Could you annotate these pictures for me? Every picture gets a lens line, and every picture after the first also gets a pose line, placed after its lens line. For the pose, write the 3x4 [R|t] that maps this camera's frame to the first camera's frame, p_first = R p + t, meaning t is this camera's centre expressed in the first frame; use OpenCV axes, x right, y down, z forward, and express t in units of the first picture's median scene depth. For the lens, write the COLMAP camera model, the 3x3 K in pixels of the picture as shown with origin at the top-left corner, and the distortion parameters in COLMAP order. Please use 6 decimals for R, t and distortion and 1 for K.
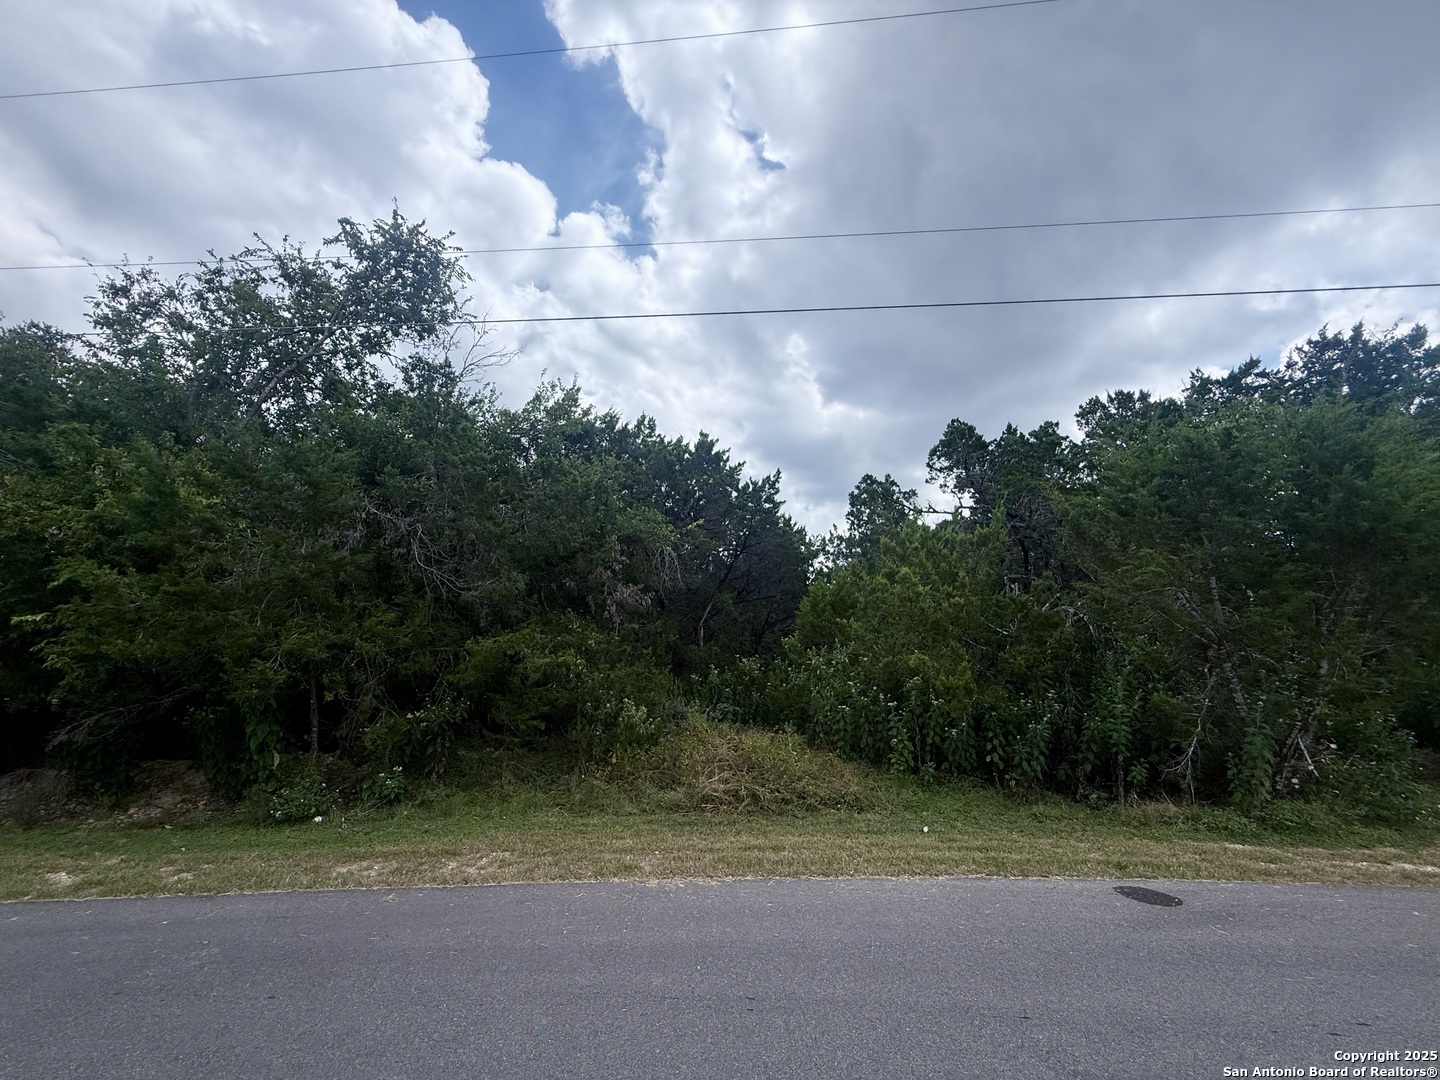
lens RADIAL K [[581.8, 0, 720.0], [0, 581.8, 540.0], [0, 0, 1]] dist [0.000116, 0.000105]
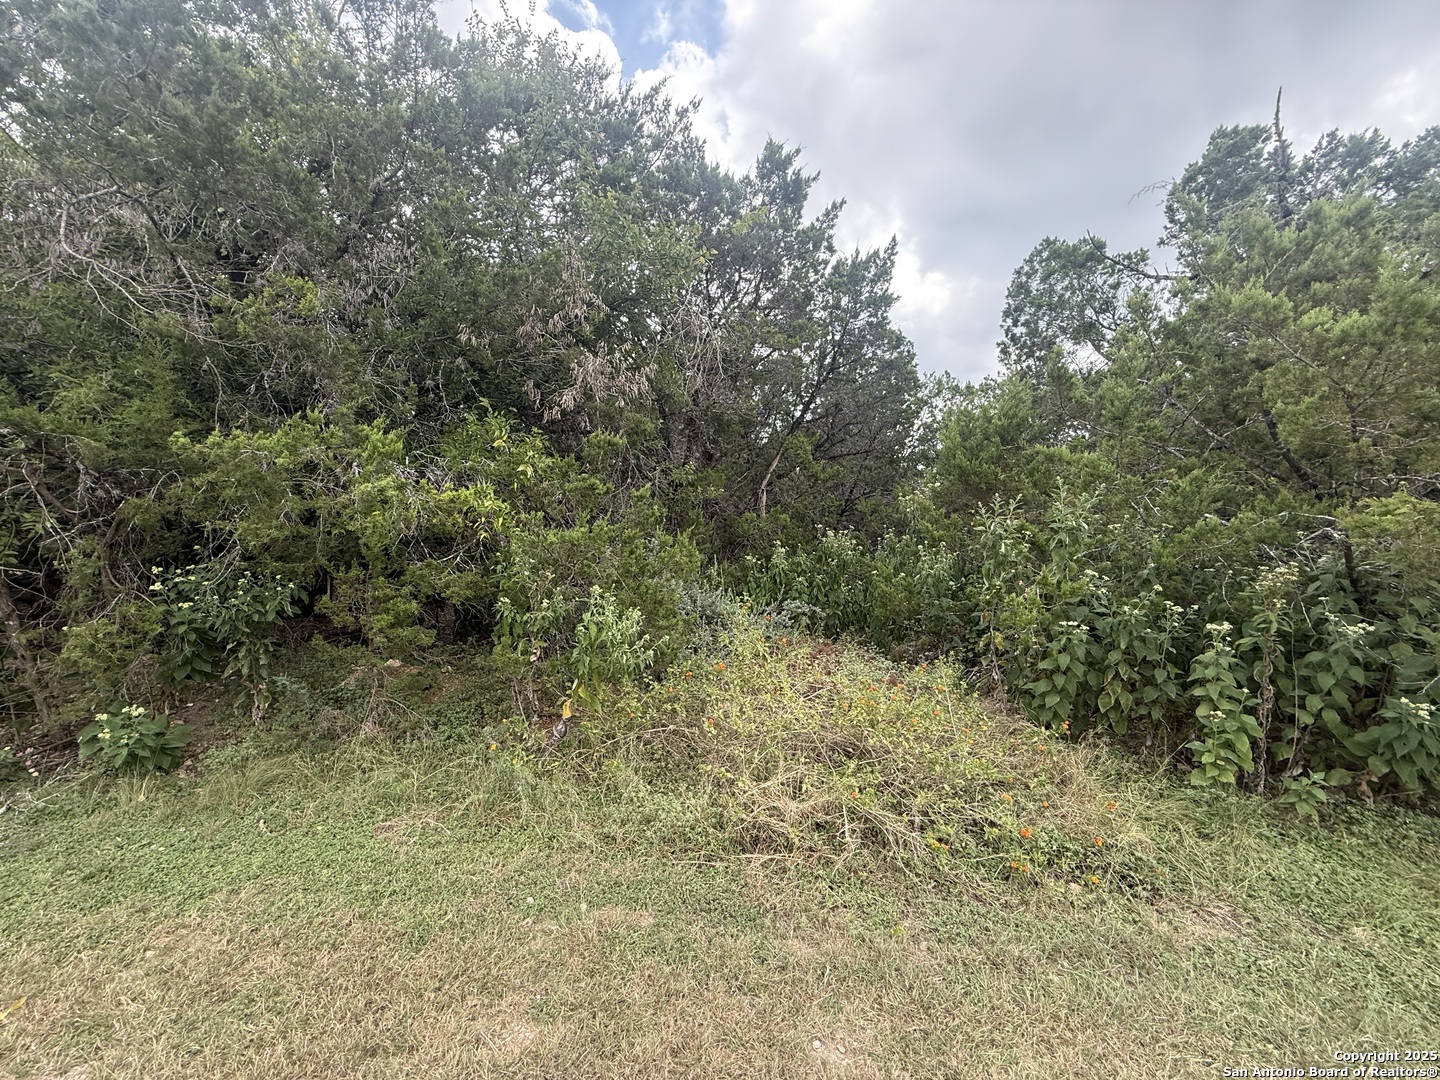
lens RADIAL K [[581.8, 0, 720.0], [0, 581.8, 540.0], [0, 0, 1]] dist [0.000116, 0.000105]
pose [[0.993095, 0.030138, -0.113374, -0.004809], [-0.008602, 0.982544, 0.185831, 0.117127], [0.116995, -0.183573, 0.976019, 0.451192]]
